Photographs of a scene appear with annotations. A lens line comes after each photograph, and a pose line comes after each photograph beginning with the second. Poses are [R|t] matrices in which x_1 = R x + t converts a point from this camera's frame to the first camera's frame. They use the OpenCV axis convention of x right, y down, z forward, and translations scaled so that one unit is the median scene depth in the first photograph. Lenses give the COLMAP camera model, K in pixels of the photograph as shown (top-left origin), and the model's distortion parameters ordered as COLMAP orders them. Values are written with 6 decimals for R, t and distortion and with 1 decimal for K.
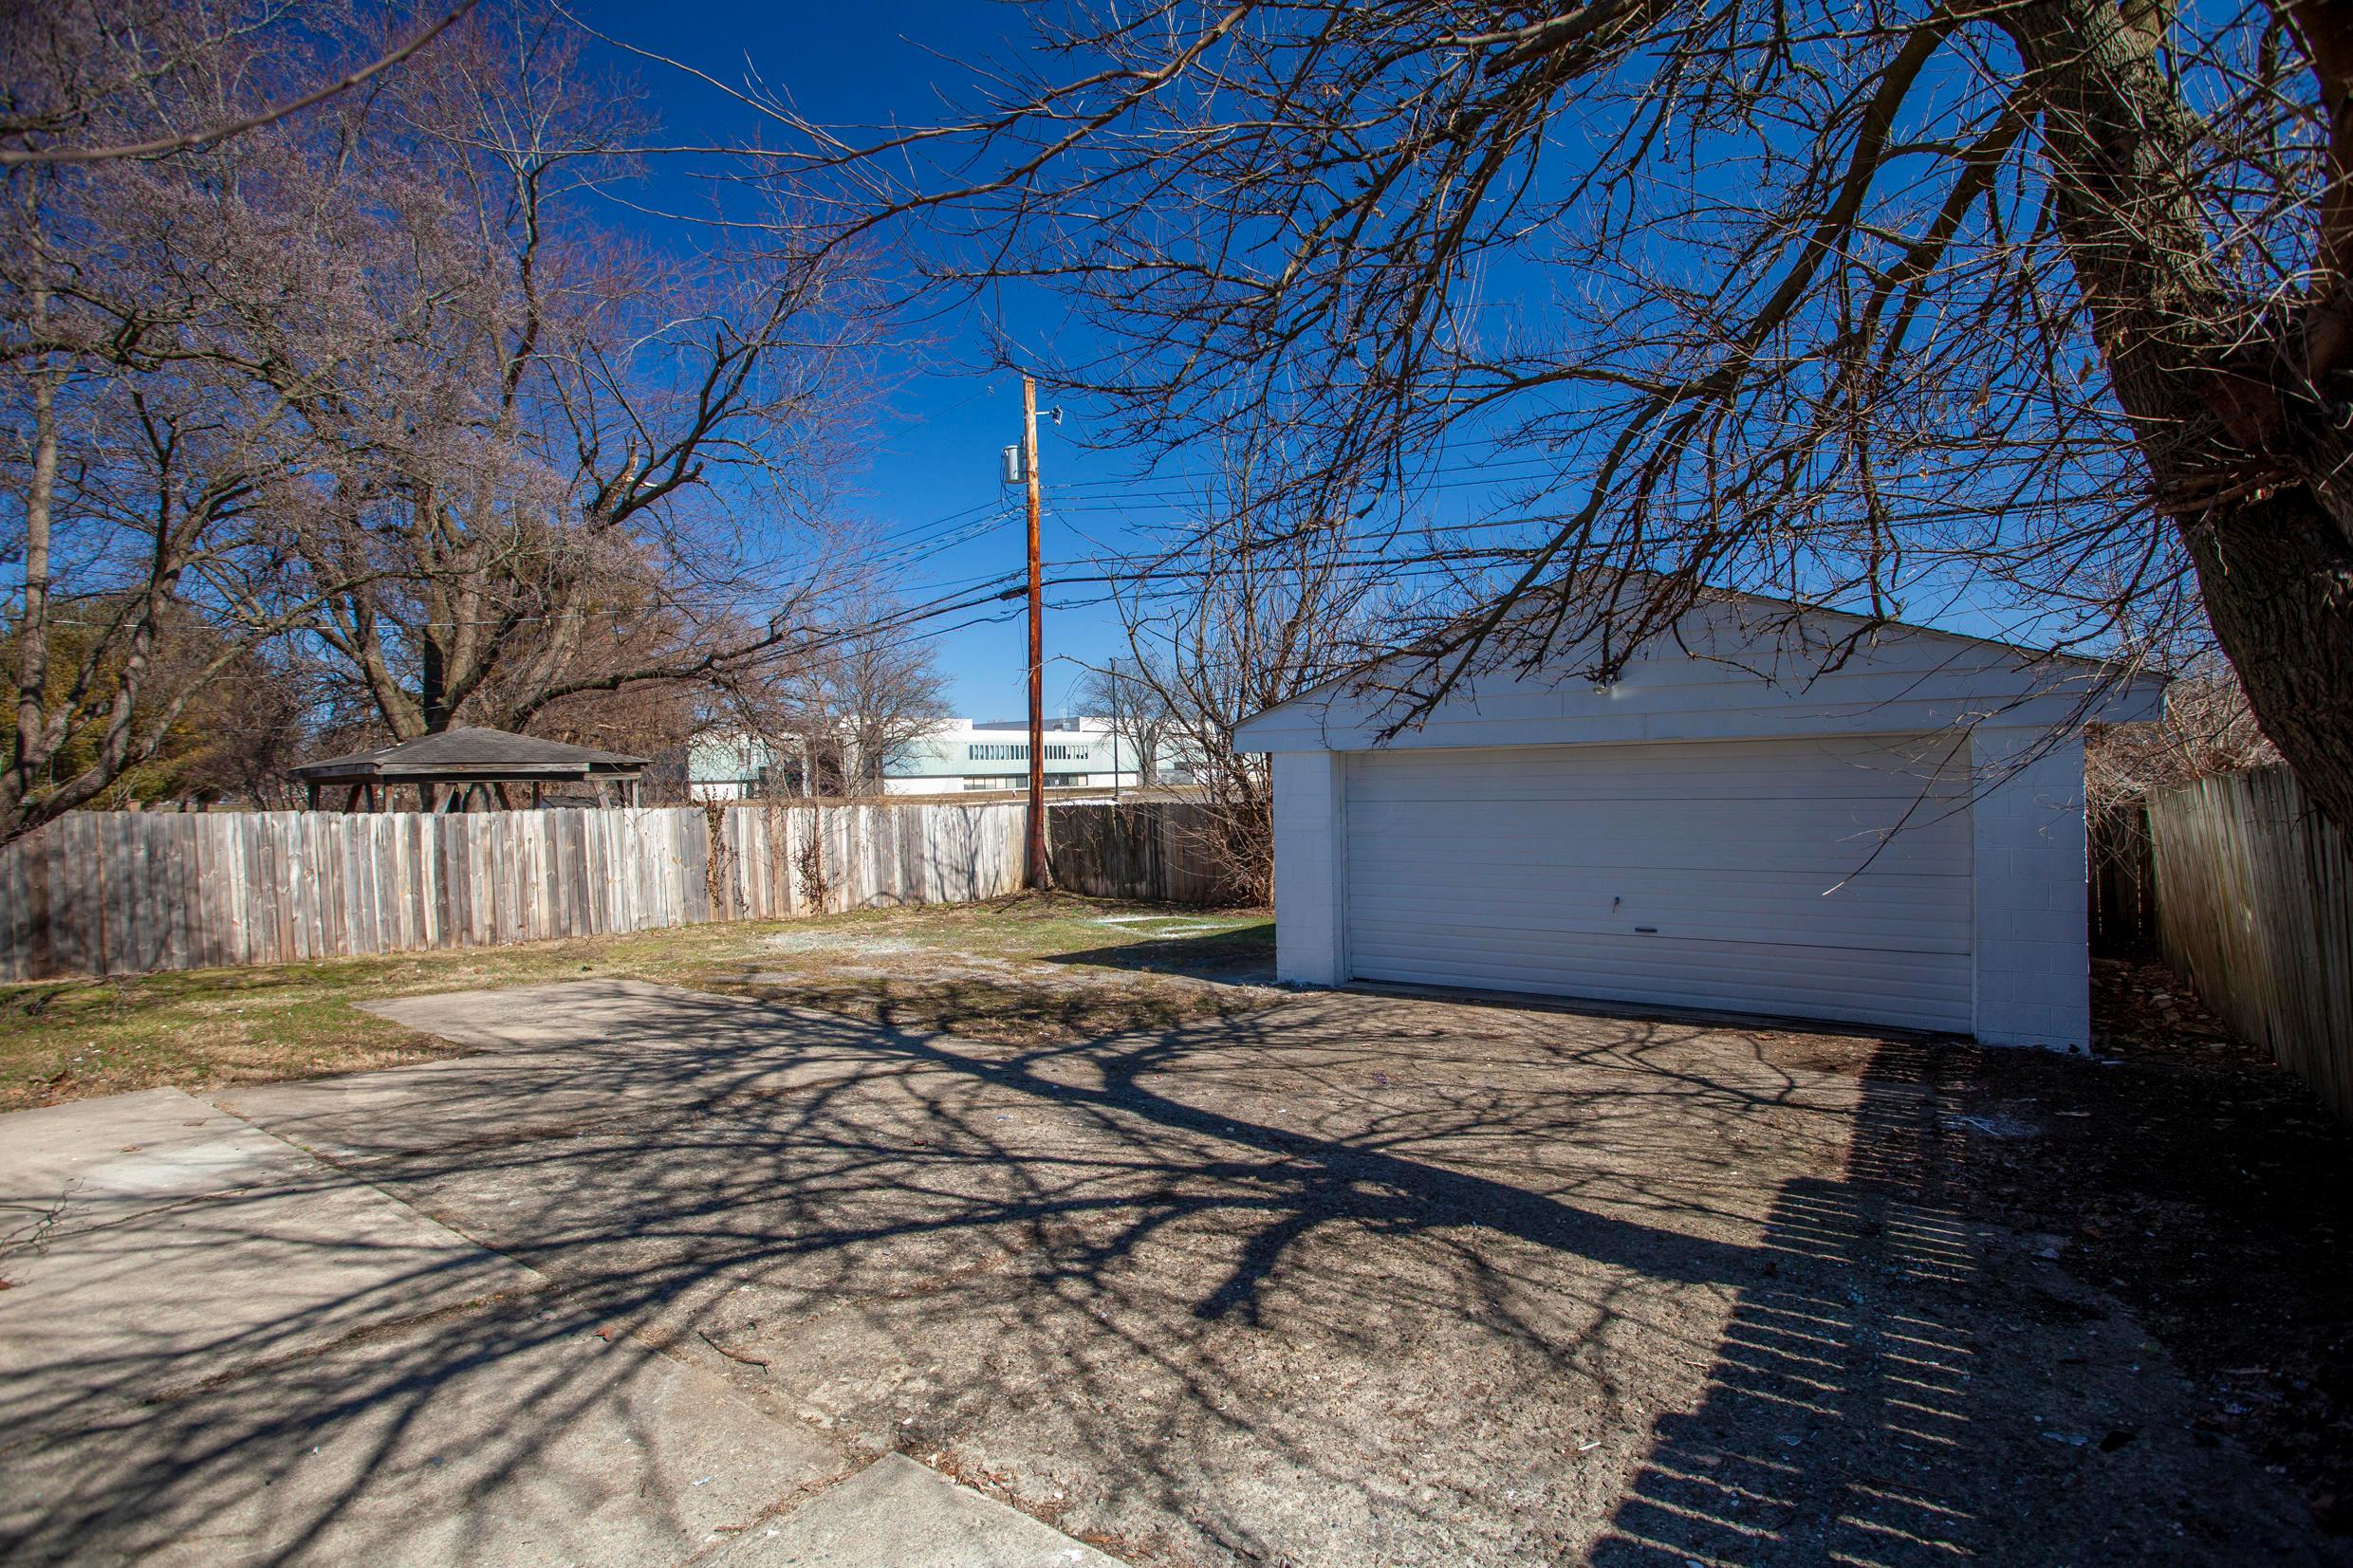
lens RADIAL K [[1138.8, 0, 1190.2], [0, 1138.8, 766.7], [0, 0, 1]] dist [-0.058133, 0.024146]
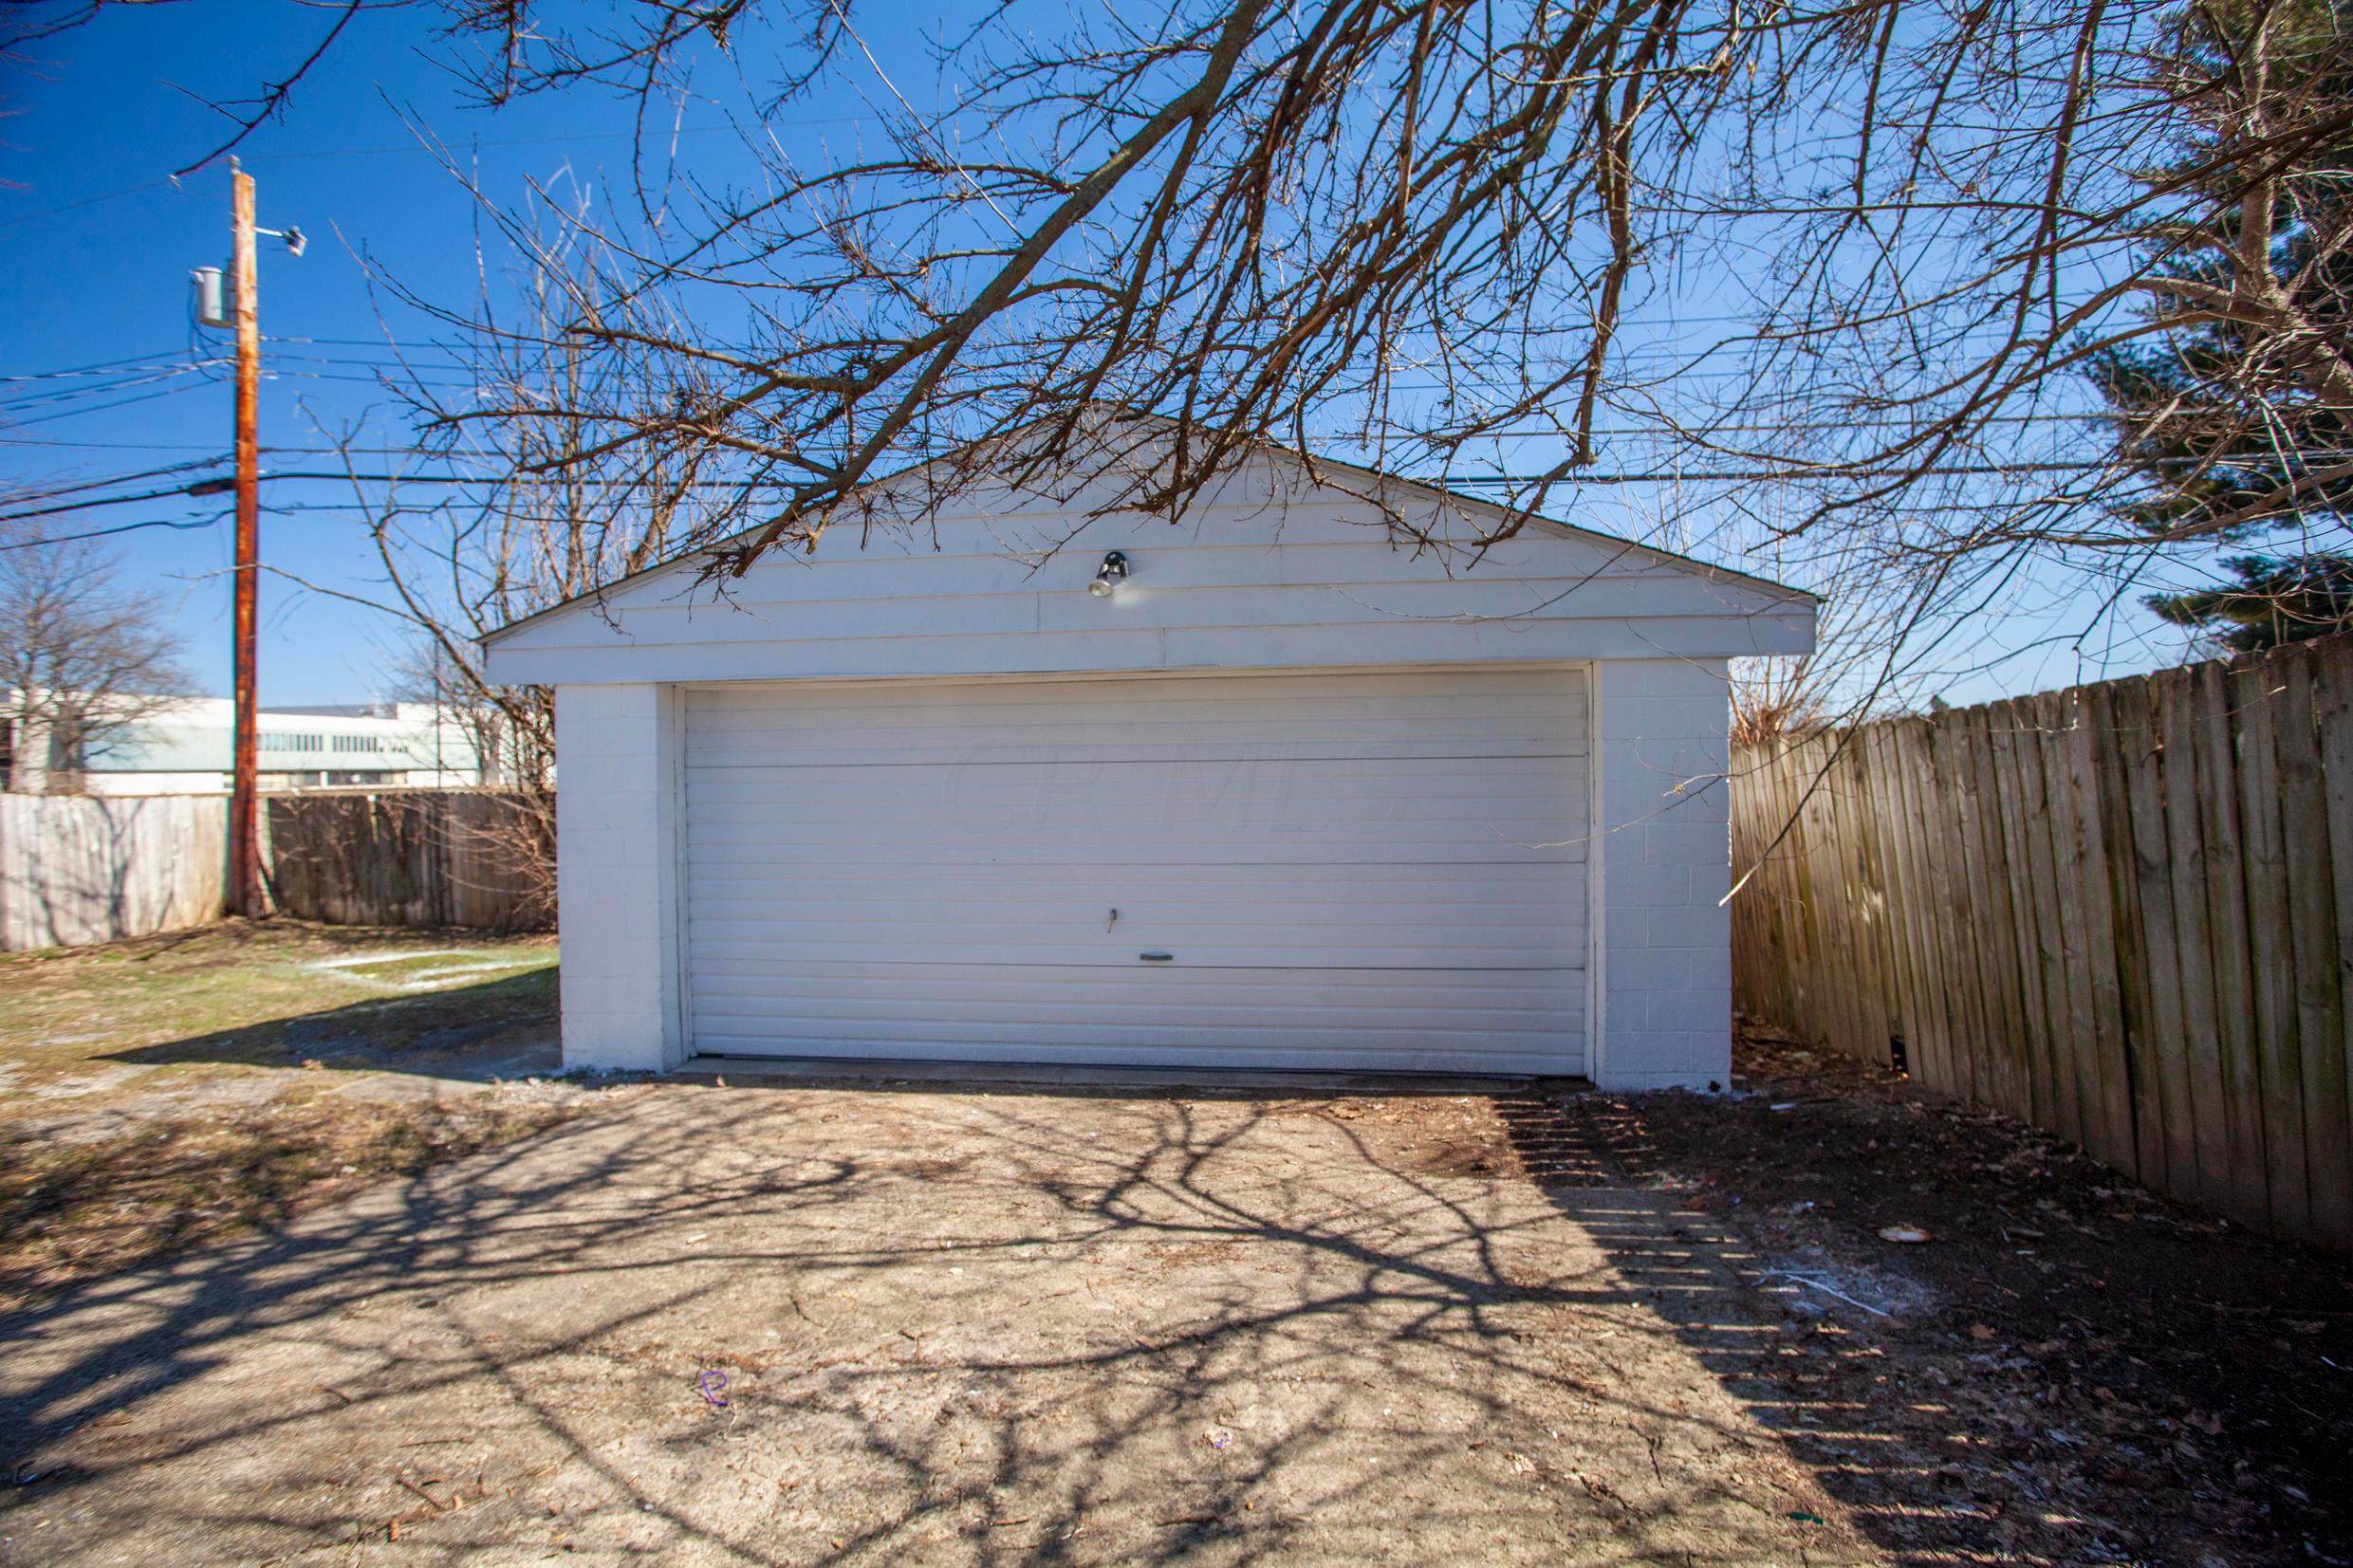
lens RADIAL K [[1138.8, 0, 1190.2], [0, 1138.8, 766.7], [0, 0, 1]] dist [-0.058133, 0.024146]
pose [[0.865382, 0.013814, 0.500923, 0.074754], [-0.013295, 0.999901, -0.004606, 0.032713], [-0.500937, -0.002674, 0.865480, 0.380977]]
